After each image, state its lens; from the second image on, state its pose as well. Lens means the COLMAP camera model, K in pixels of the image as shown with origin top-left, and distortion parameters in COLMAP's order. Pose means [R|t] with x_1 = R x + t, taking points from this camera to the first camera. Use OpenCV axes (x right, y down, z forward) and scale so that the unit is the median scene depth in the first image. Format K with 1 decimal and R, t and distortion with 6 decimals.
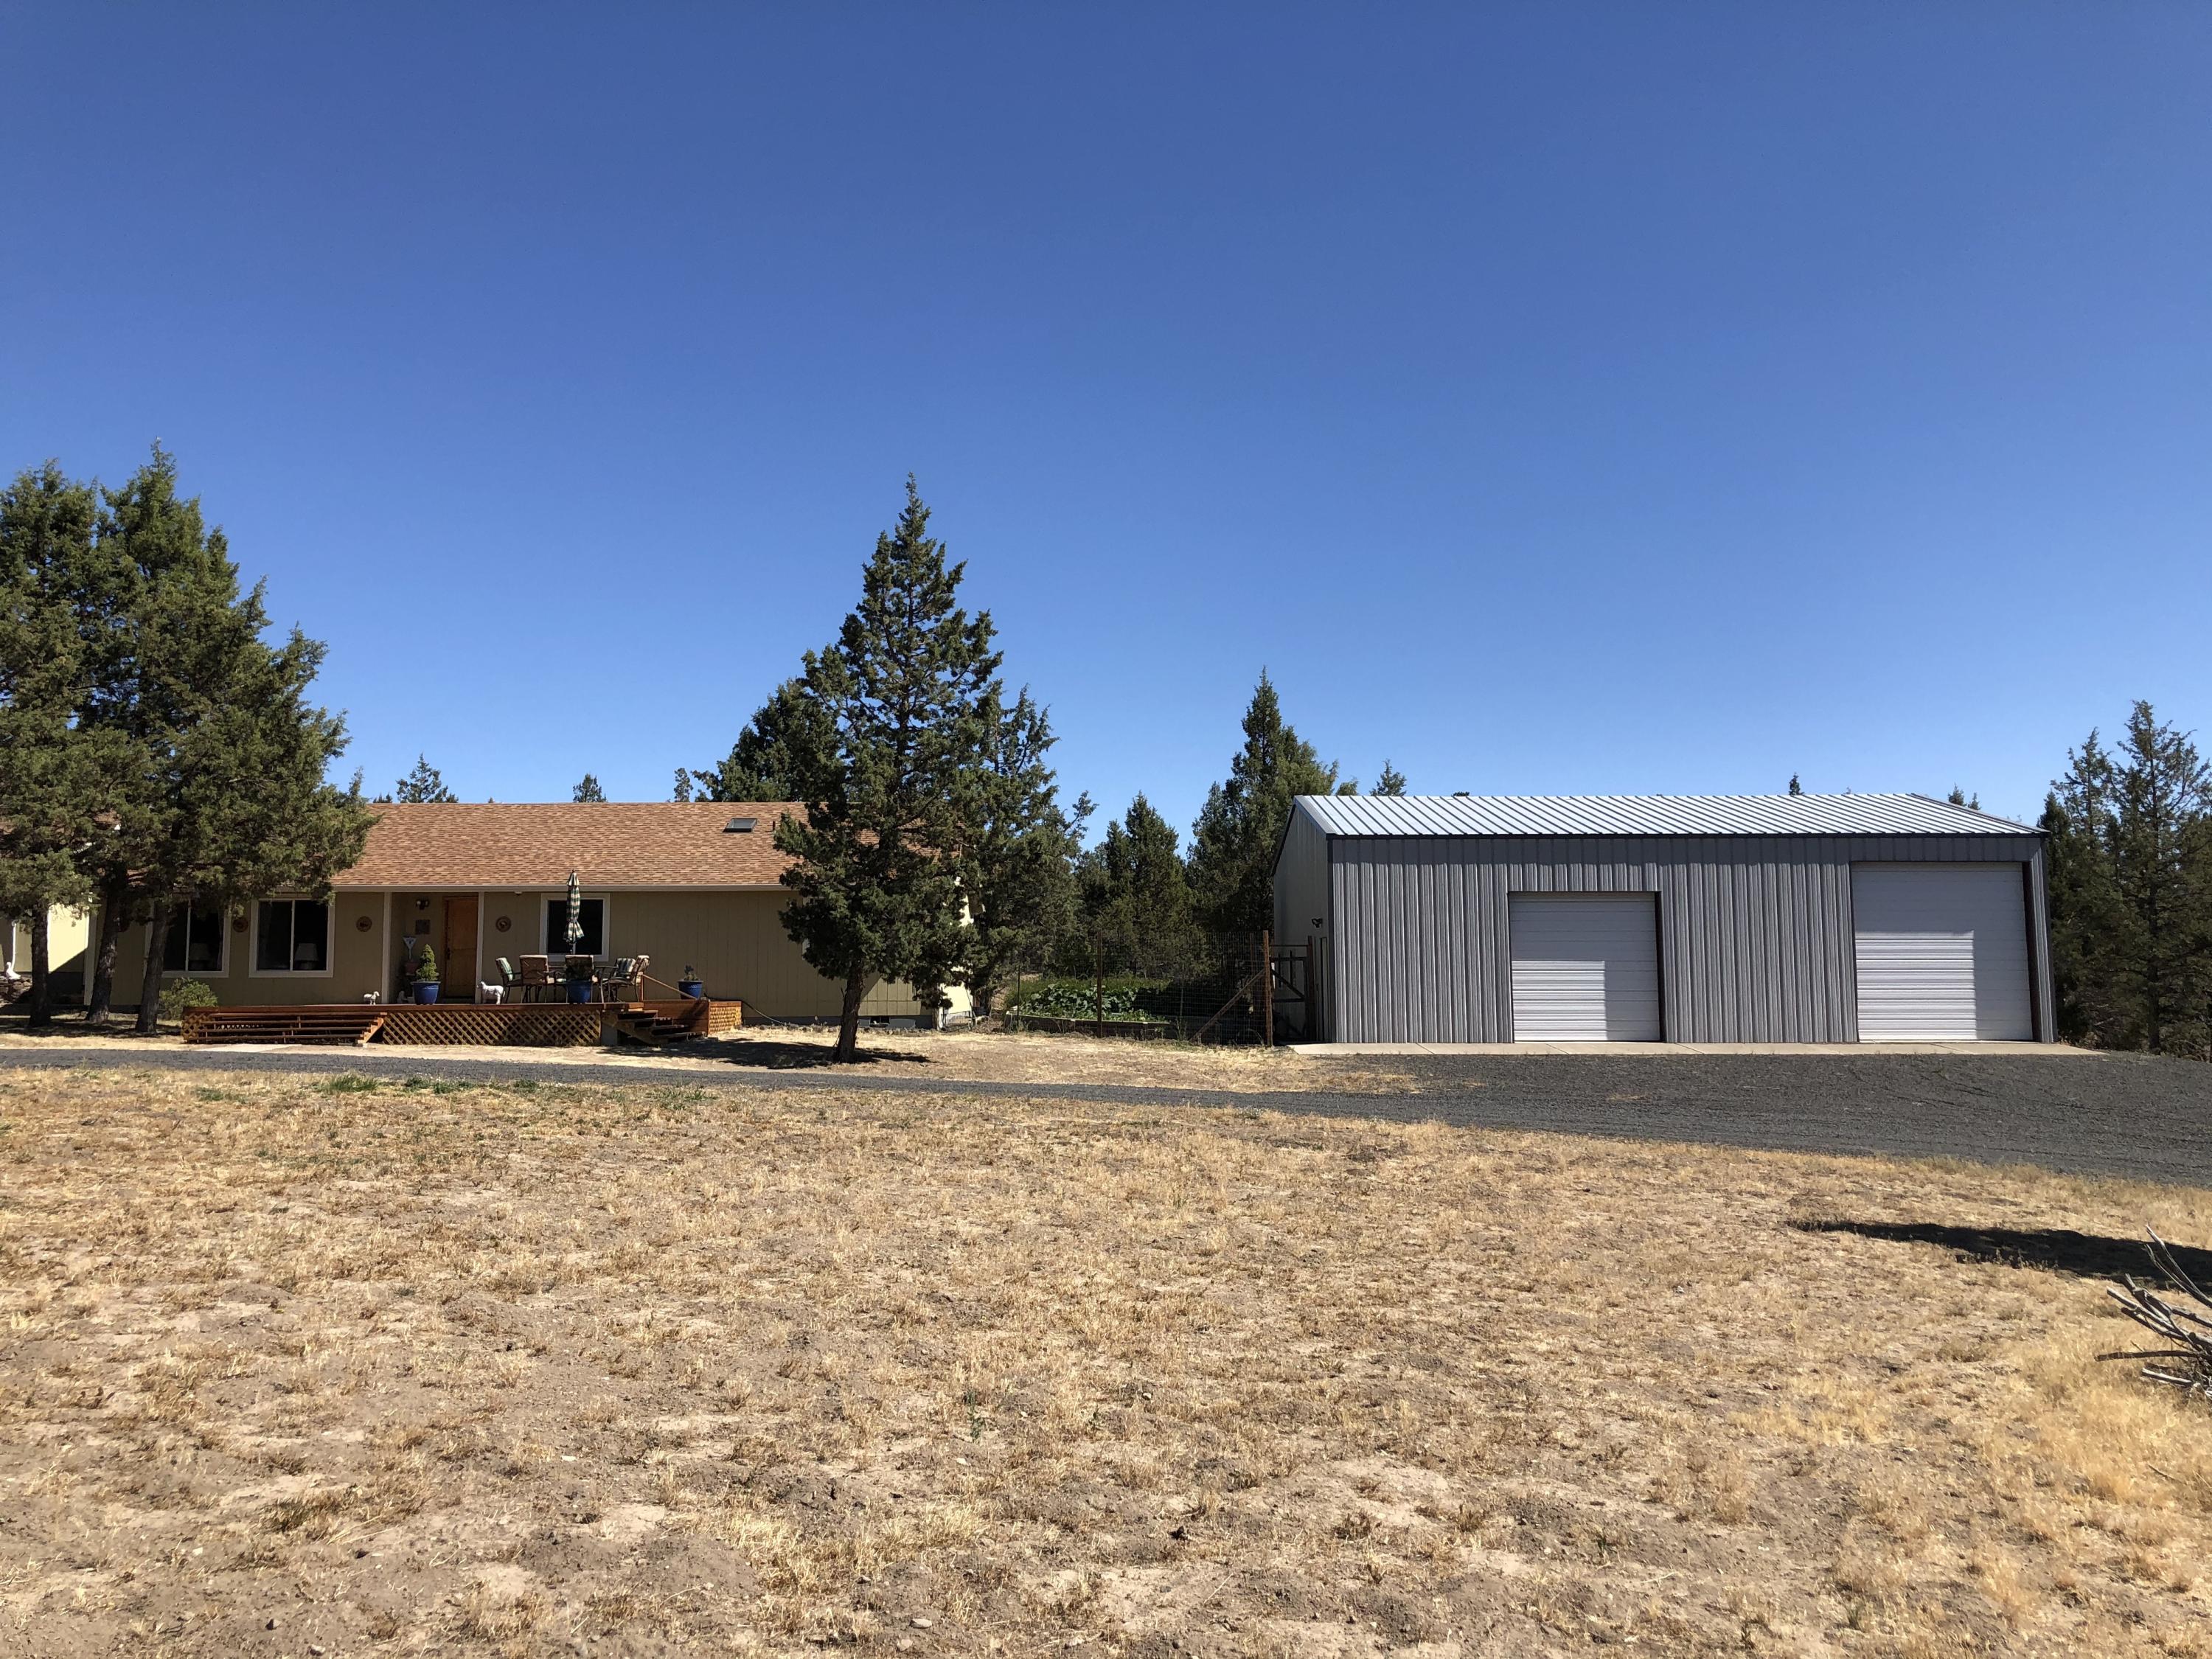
lens RADIAL K [[1808.0, 0, 1095.0], [0, 1808.0, 821.3], [0, 0, 1]] dist [0.092478, -0.140116]
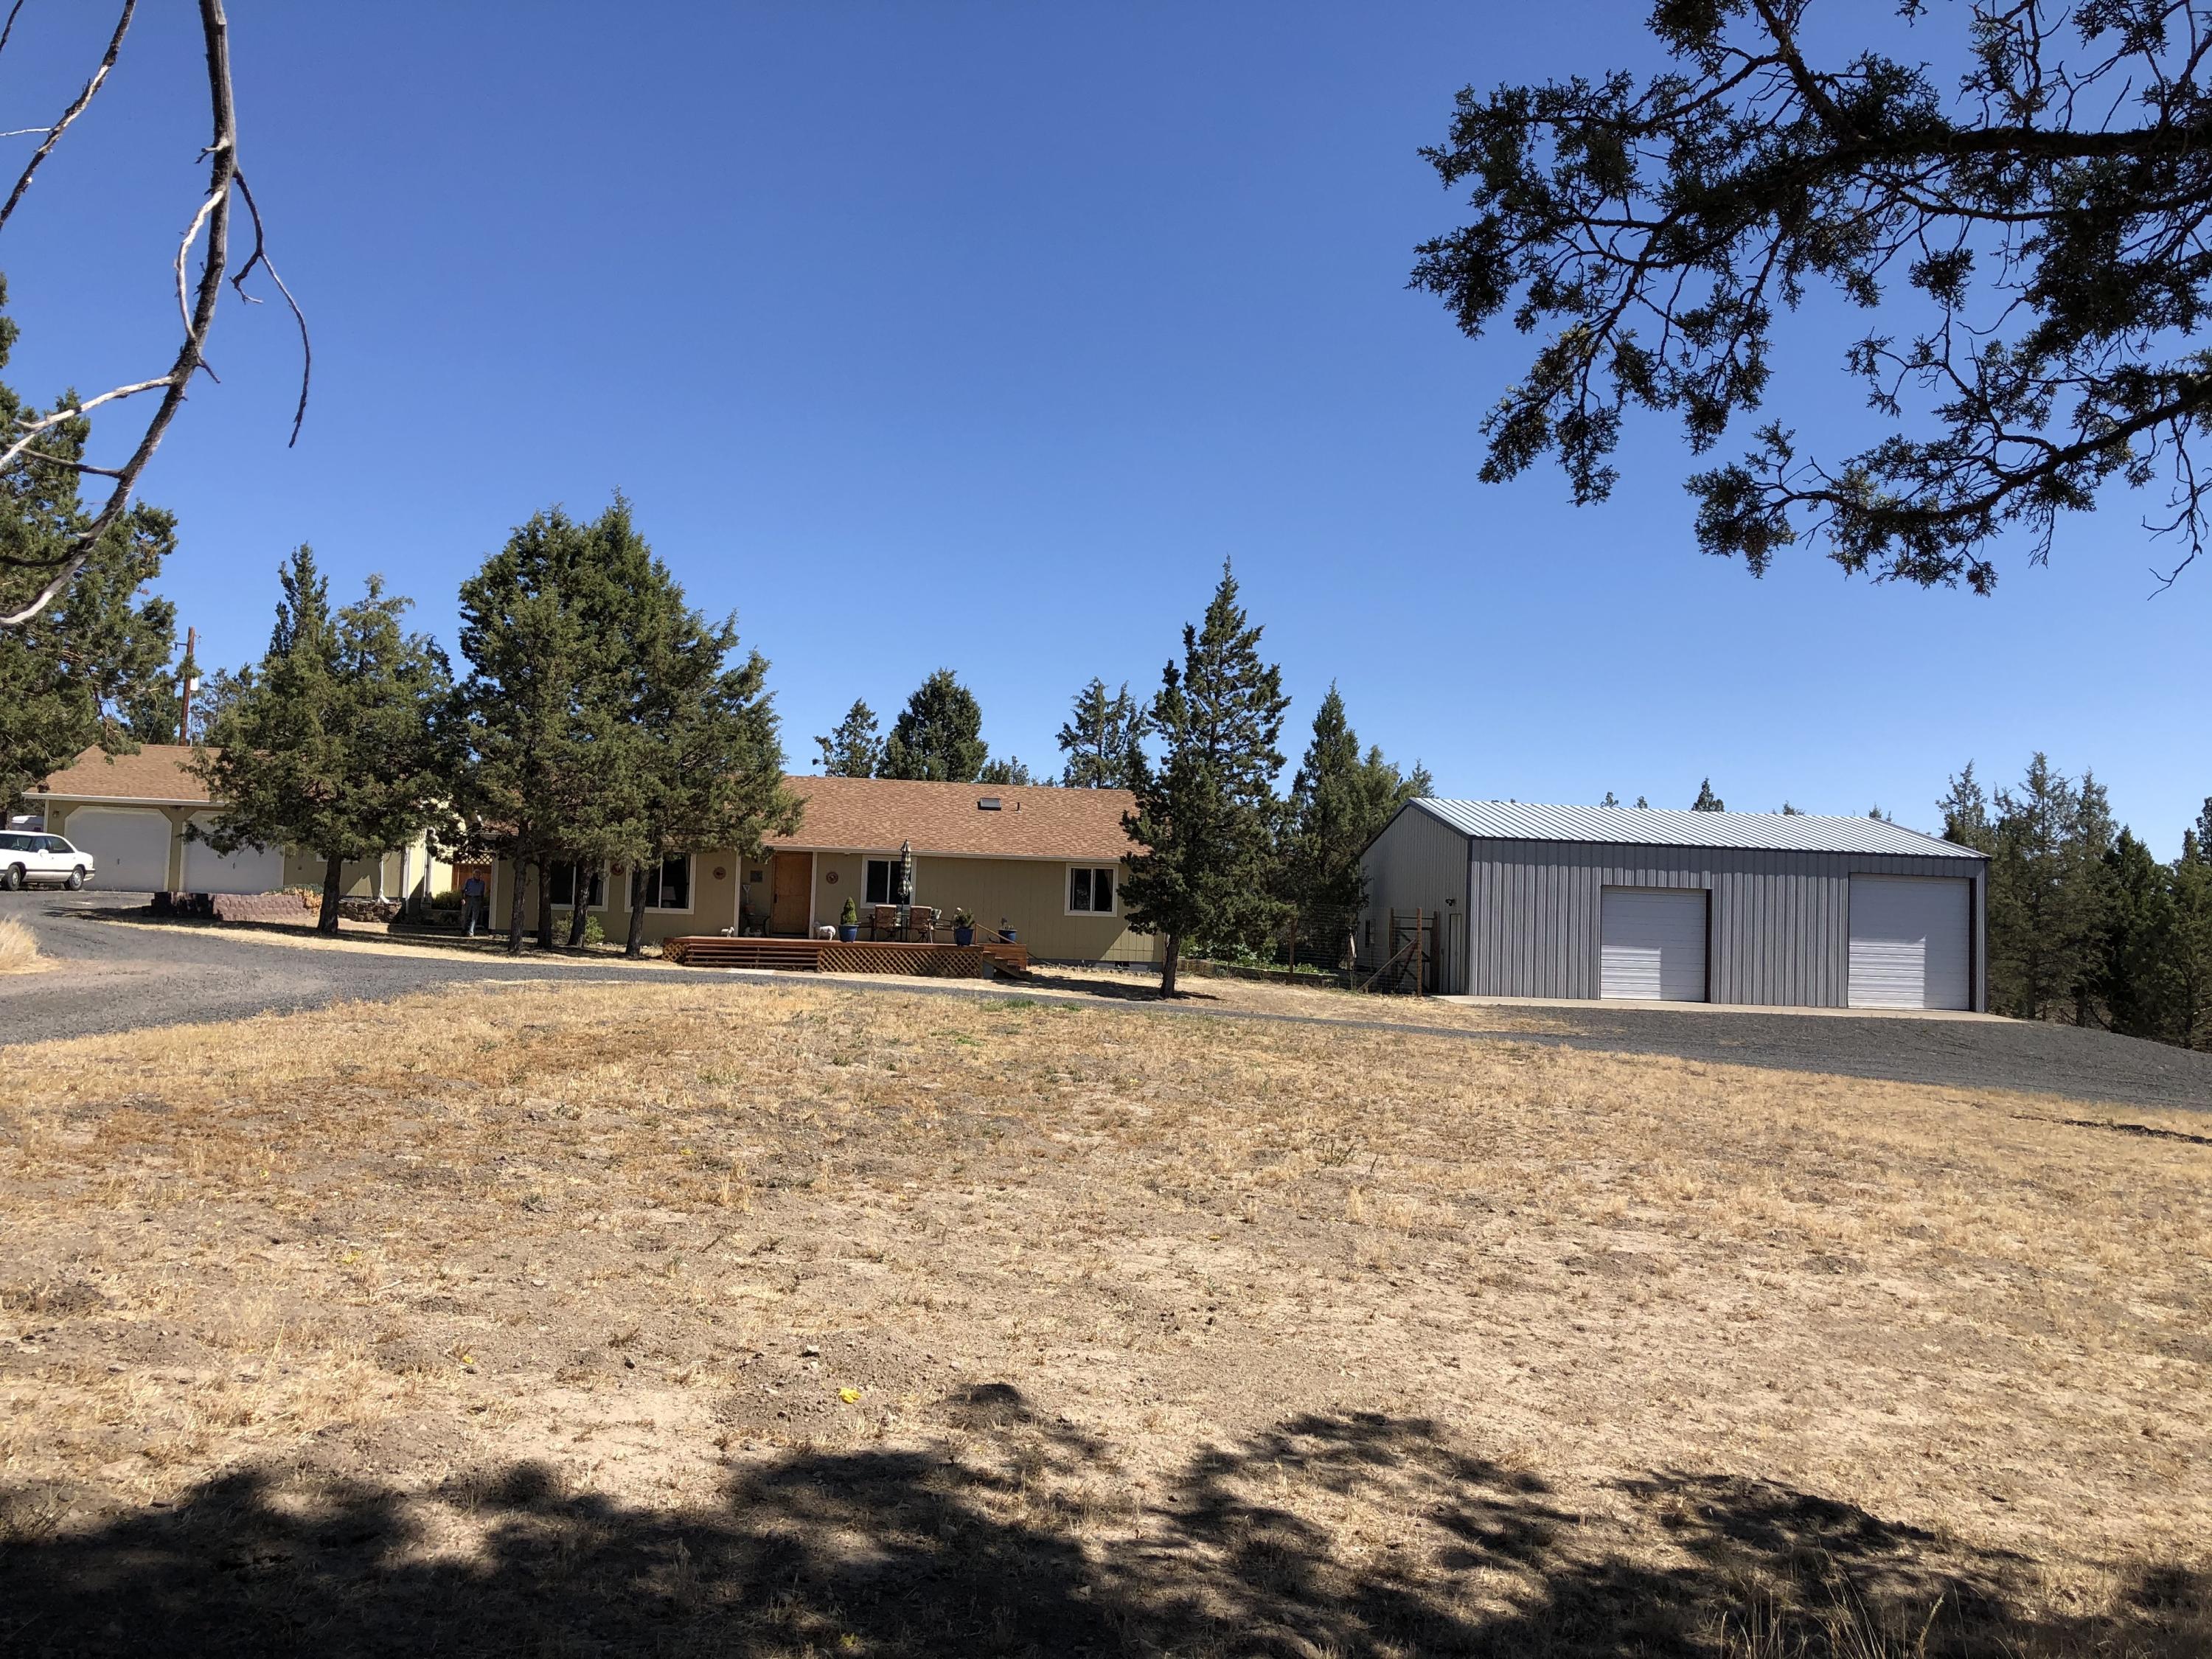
lens RADIAL K [[1808.0, 0, 1095.0], [0, 1808.0, 821.3], [0, 0, 1]] dist [0.092478, -0.140116]
pose [[0.992180, 0.044856, 0.116477, -0.291707], [-0.048991, 0.998258, 0.032878, -0.032453], [-0.114799, -0.038327, 0.992649, -0.258763]]
